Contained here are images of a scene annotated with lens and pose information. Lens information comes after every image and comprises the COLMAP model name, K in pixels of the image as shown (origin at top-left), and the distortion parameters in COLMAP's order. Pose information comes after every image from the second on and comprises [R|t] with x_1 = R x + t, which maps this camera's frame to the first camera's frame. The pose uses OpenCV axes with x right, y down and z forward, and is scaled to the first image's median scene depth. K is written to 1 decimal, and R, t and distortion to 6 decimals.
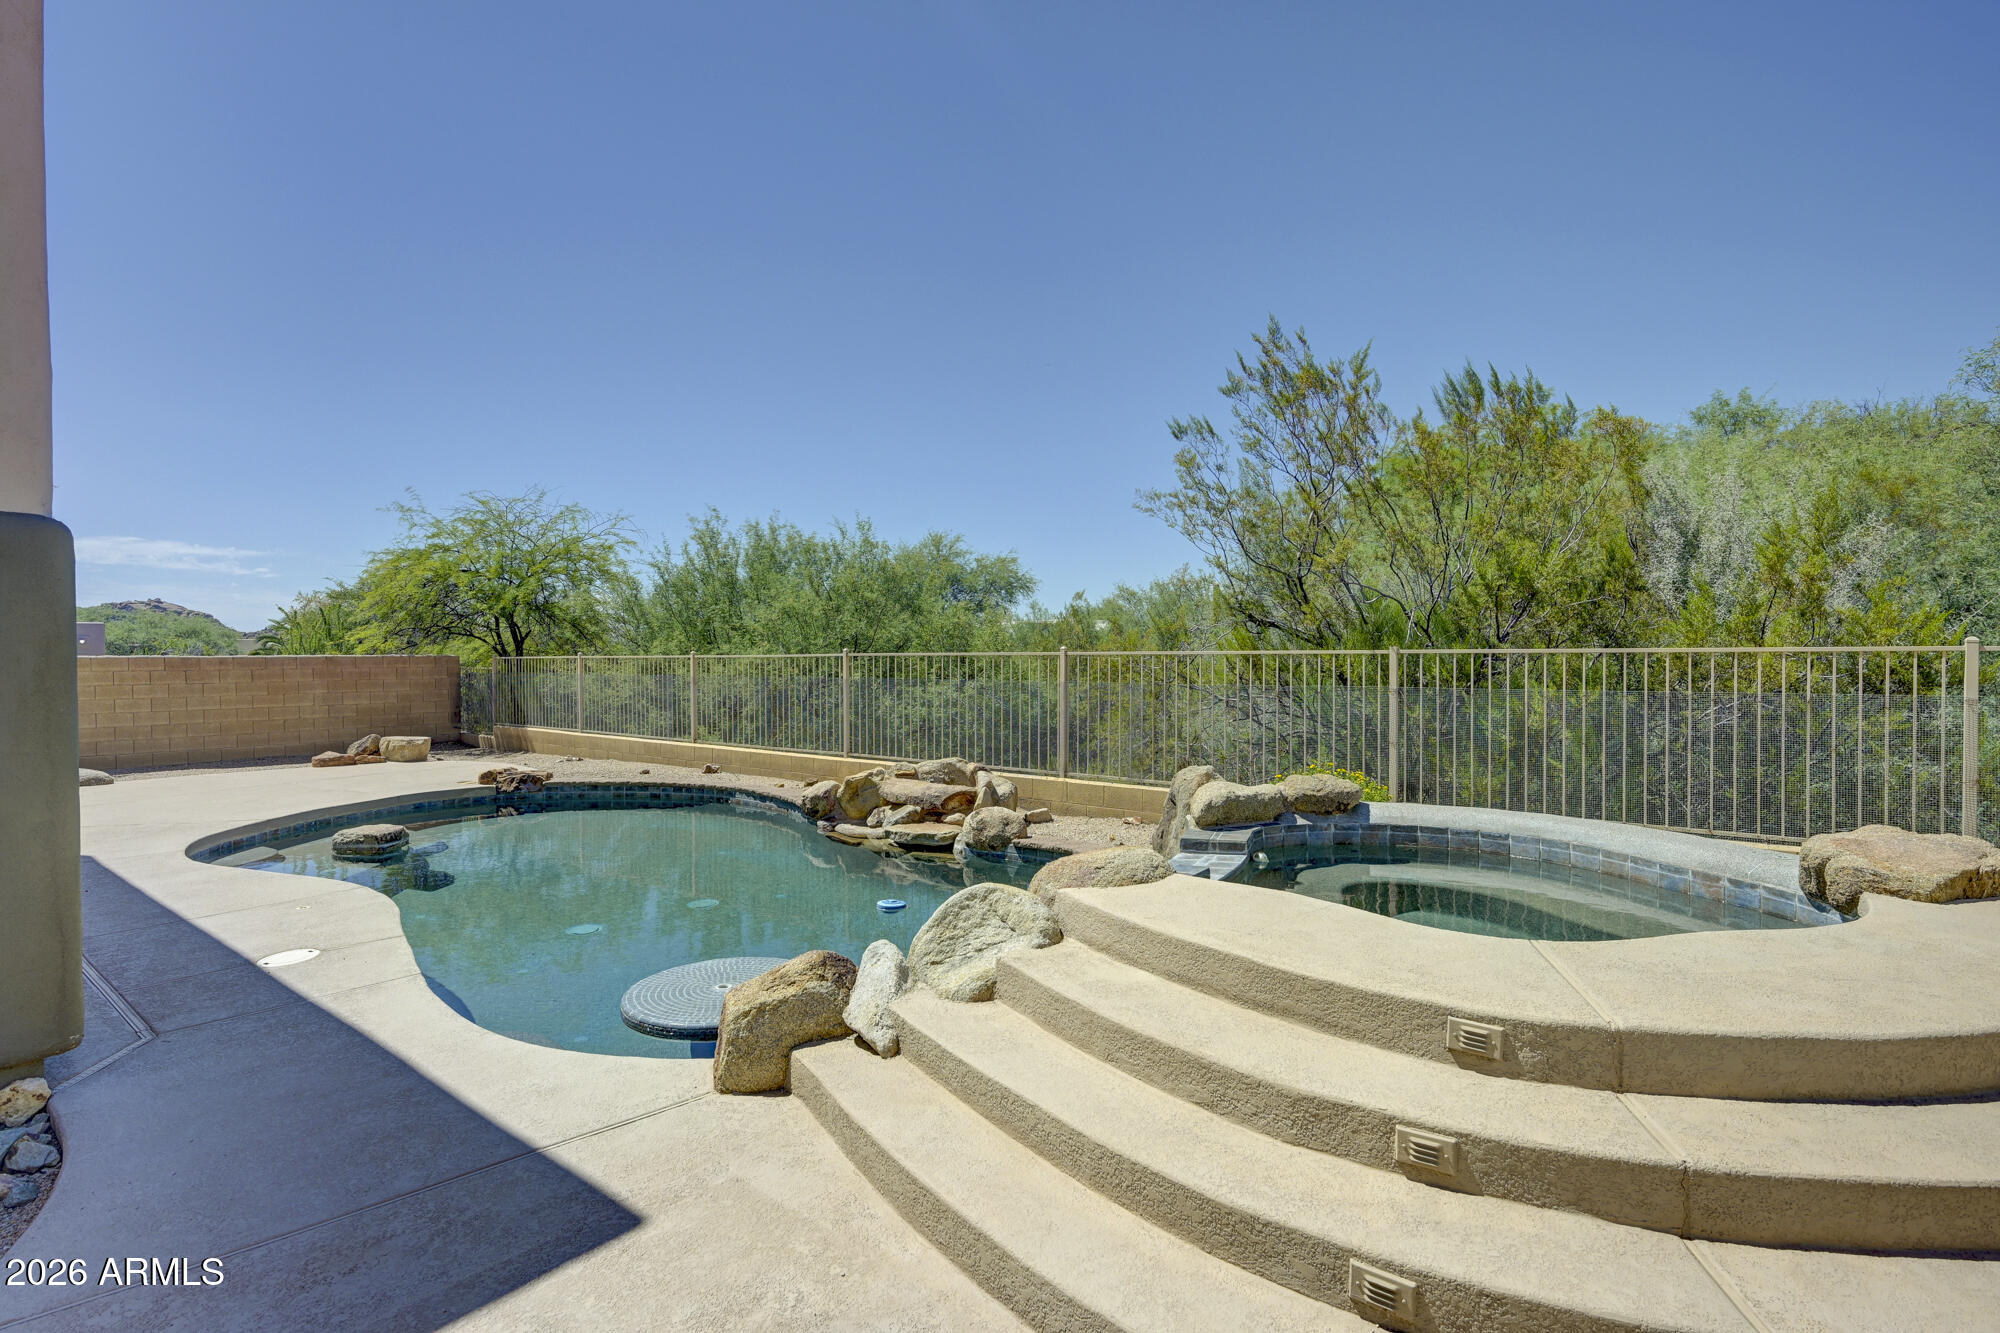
lens RADIAL K [[979.9, 0, 1000.4], [0, 979.9, 665.1], [0, 0, 1]] dist [-0.001495, 0.000442]
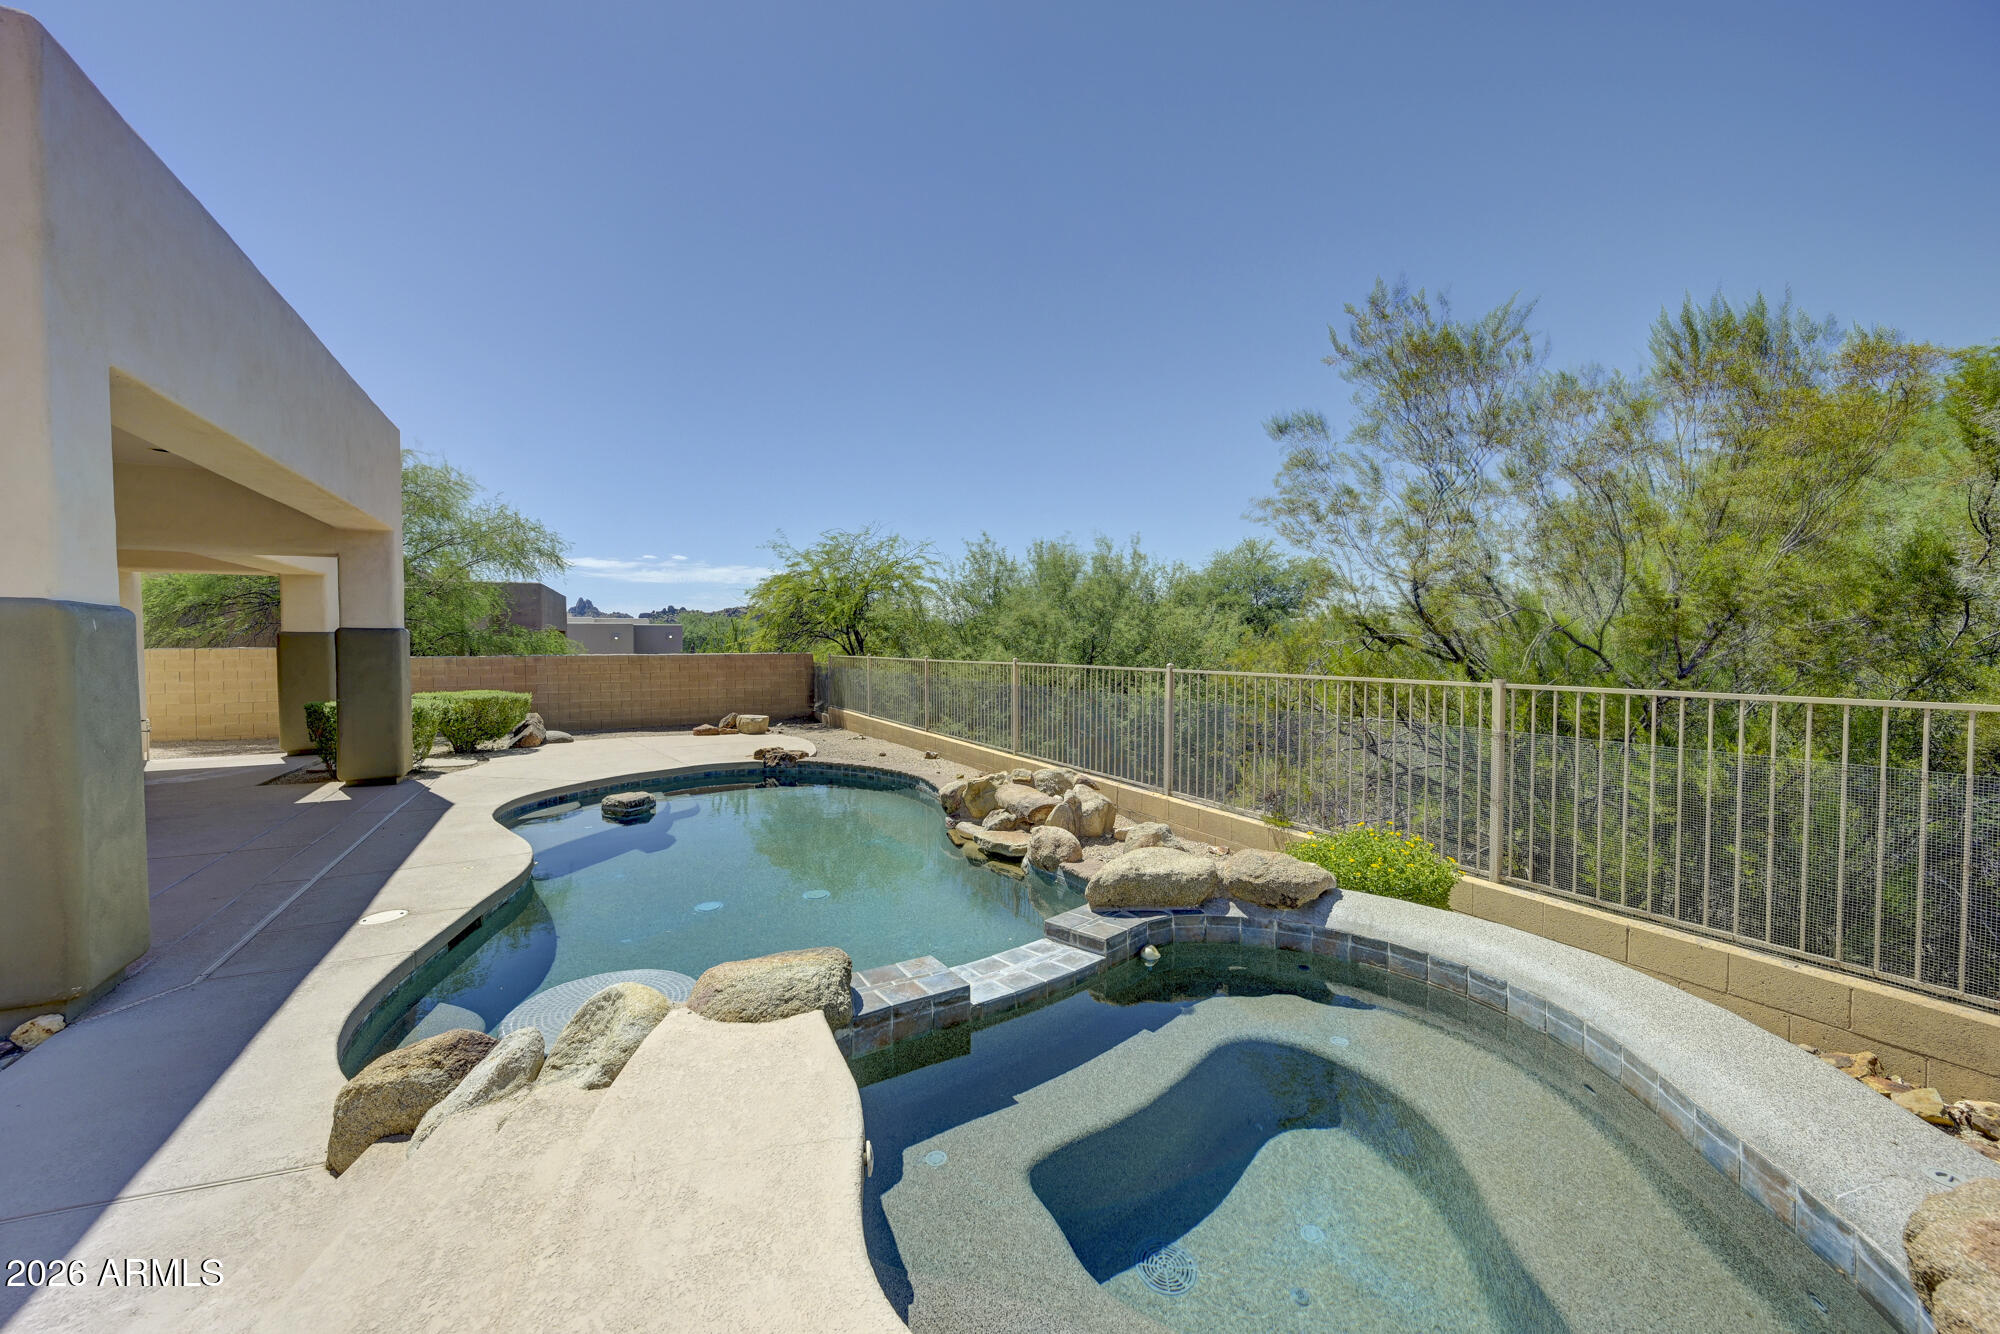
lens RADIAL K [[797.5, 0, 998.1], [0, 797.5, 666.6], [0, 0, 1]] dist [0.001492, -0.000581]
pose [[0.913799, 0.014597, -0.405905, 0.244929], [-0.006152, 0.999737, 0.022103, -0.034181], [0.406121, -0.017700, 0.913648, 0.204973]]
